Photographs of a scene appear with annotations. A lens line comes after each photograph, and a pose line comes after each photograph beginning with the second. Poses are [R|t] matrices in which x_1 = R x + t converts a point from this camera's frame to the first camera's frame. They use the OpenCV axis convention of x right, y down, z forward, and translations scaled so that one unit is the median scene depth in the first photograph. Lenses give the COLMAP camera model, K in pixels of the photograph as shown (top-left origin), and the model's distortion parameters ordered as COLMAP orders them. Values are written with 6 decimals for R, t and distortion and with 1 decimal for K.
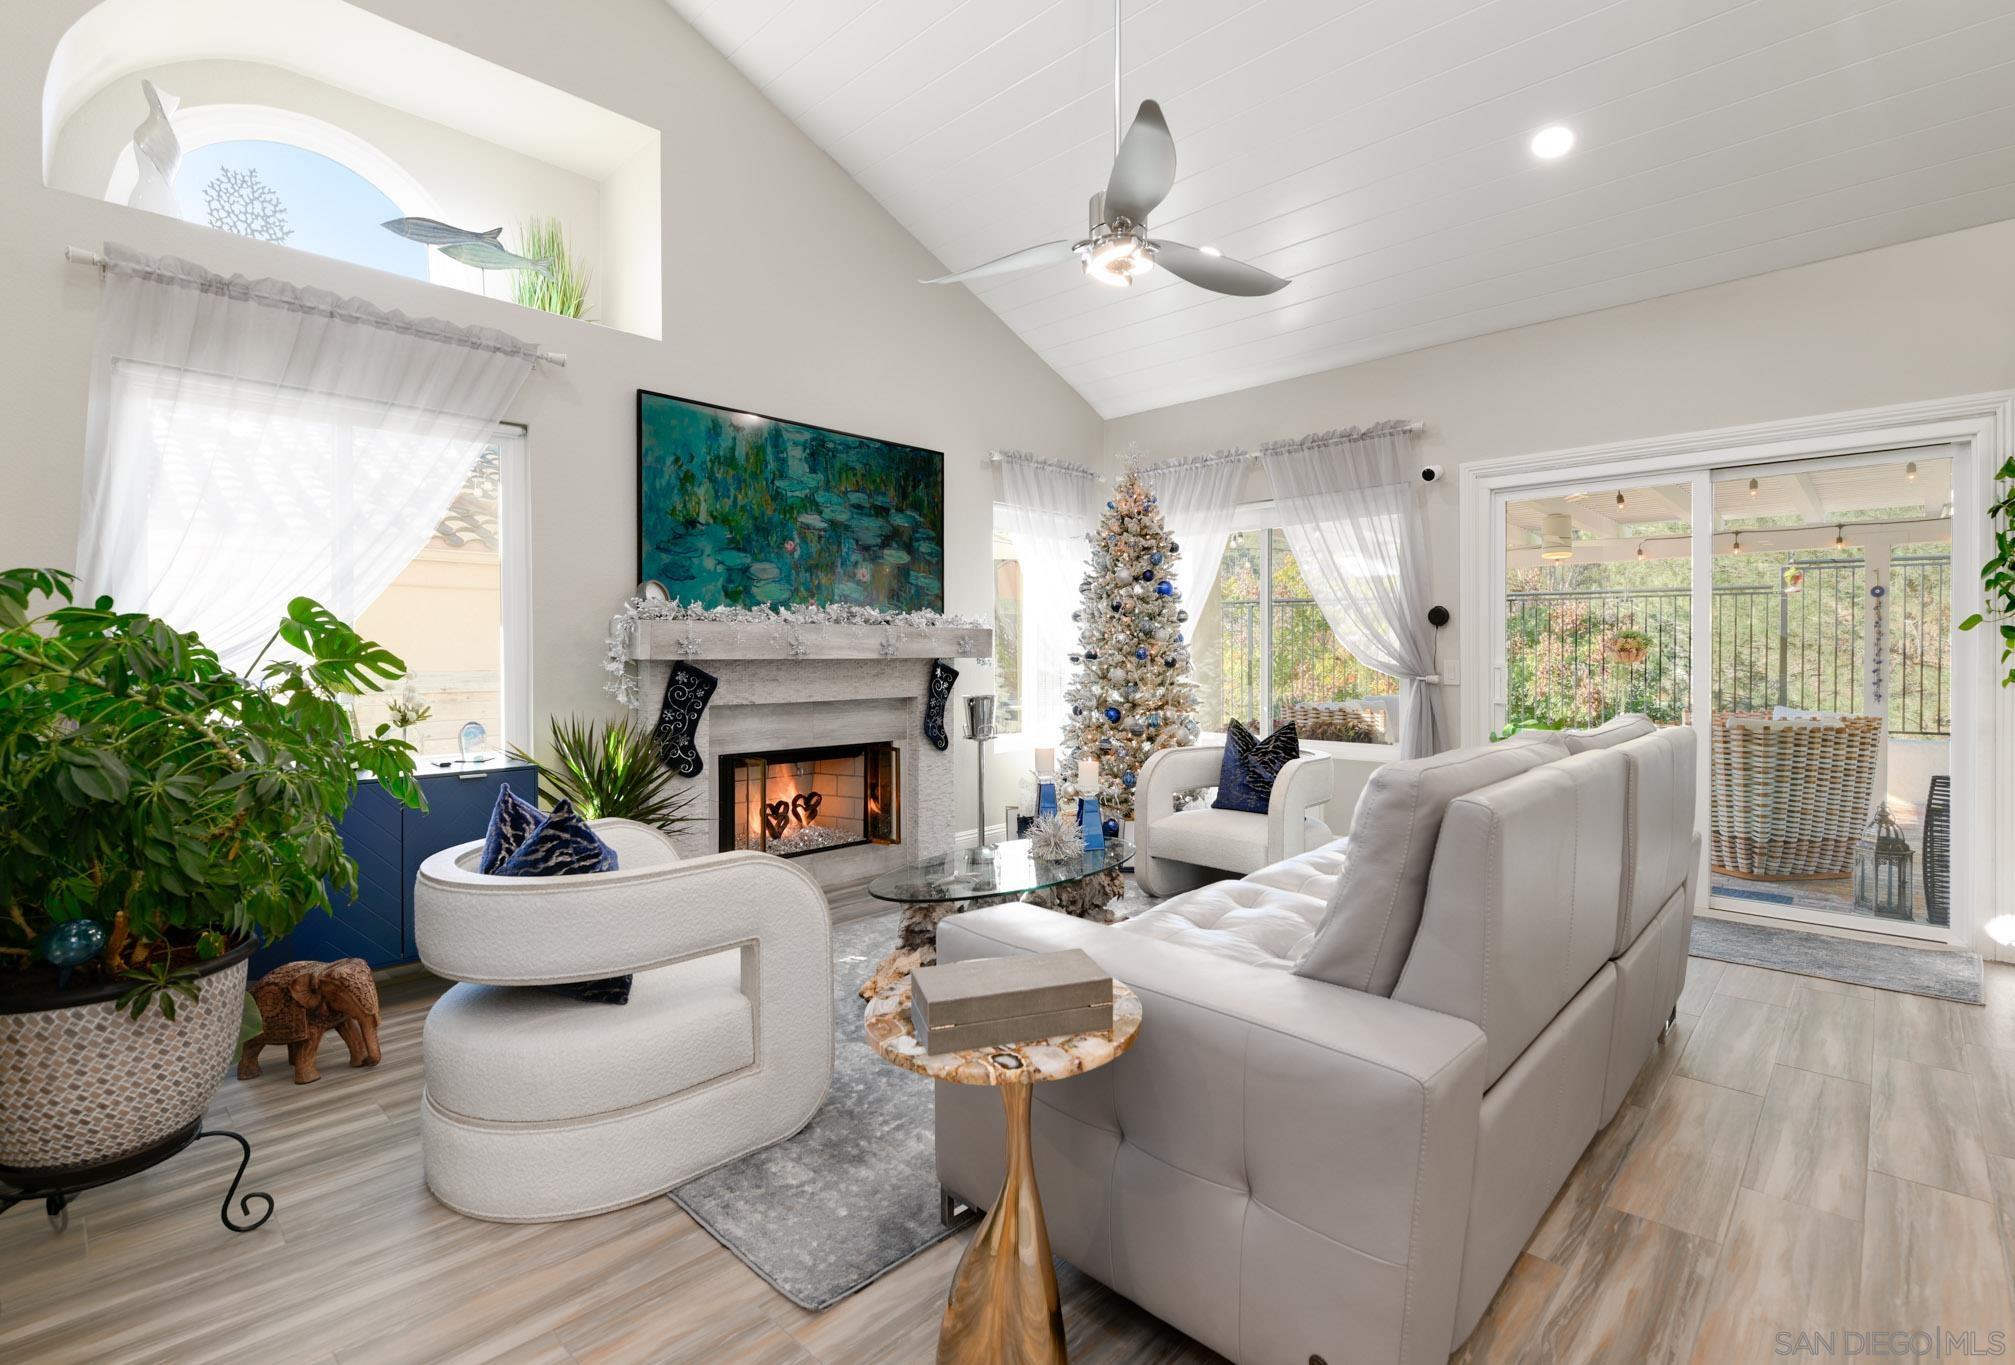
lens RADIAL K [[915.0, 0, 1008.3], [0, 915.0, 667.5], [0, 0, 1]] dist [-0.002626, -0.000543]
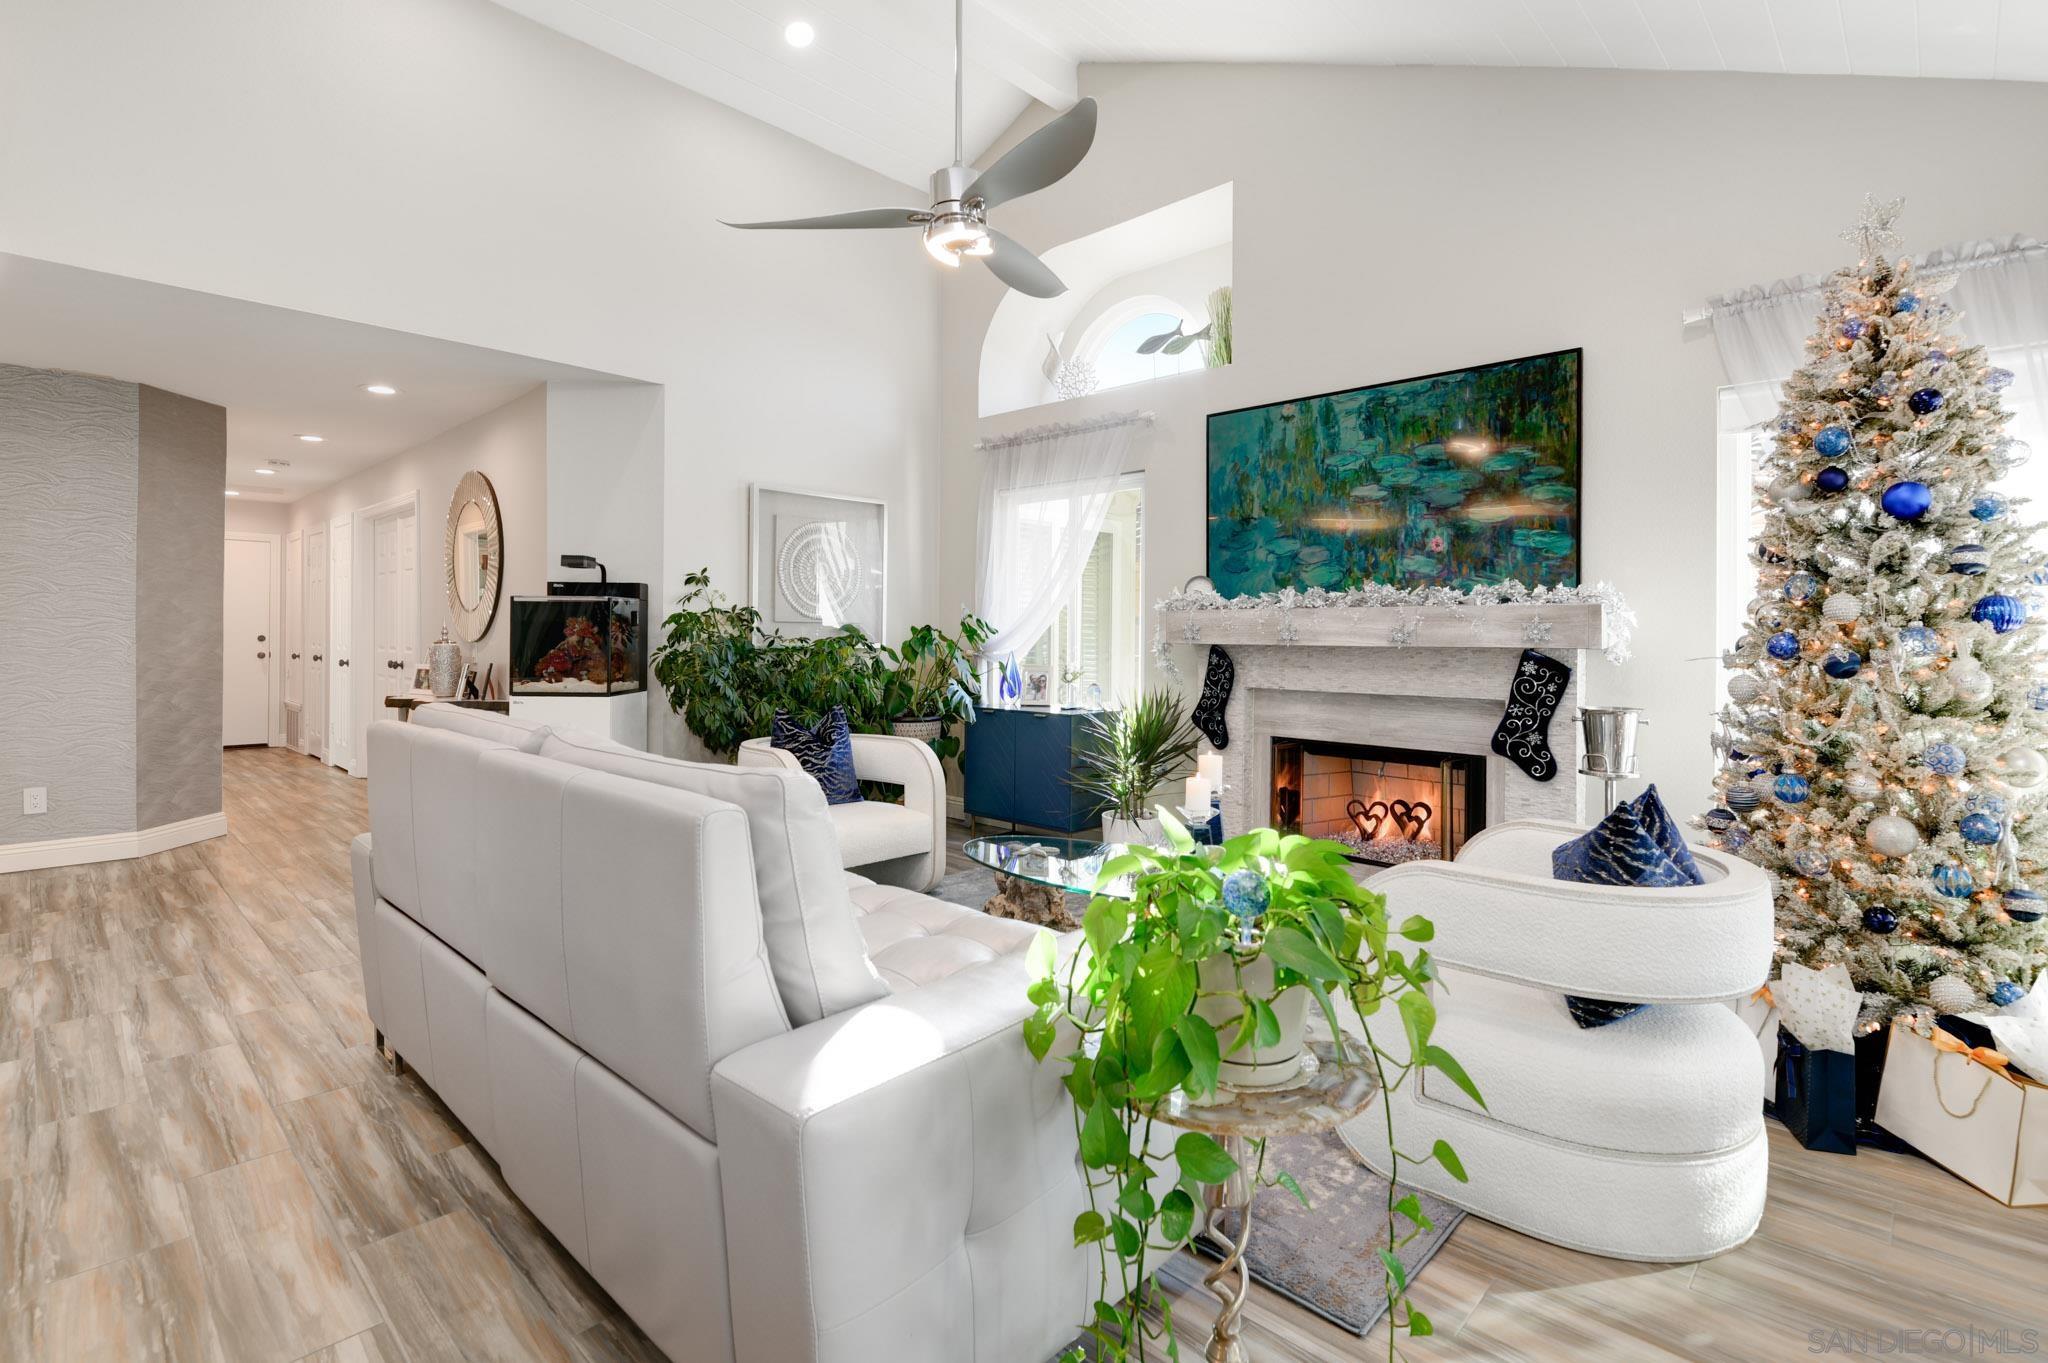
lens RADIAL K [[928.9, 0, 1035.0], [0, 928.9, 640.0], [0, 0, 1]] dist [-0.005548, -0.001316]
pose [[0.033583, 0.004435, -0.999426, 0.710683], [-0.023166, 0.999725, 0.003658, -0.011499], [0.999167, 0.023030, 0.033676, 0.670836]]
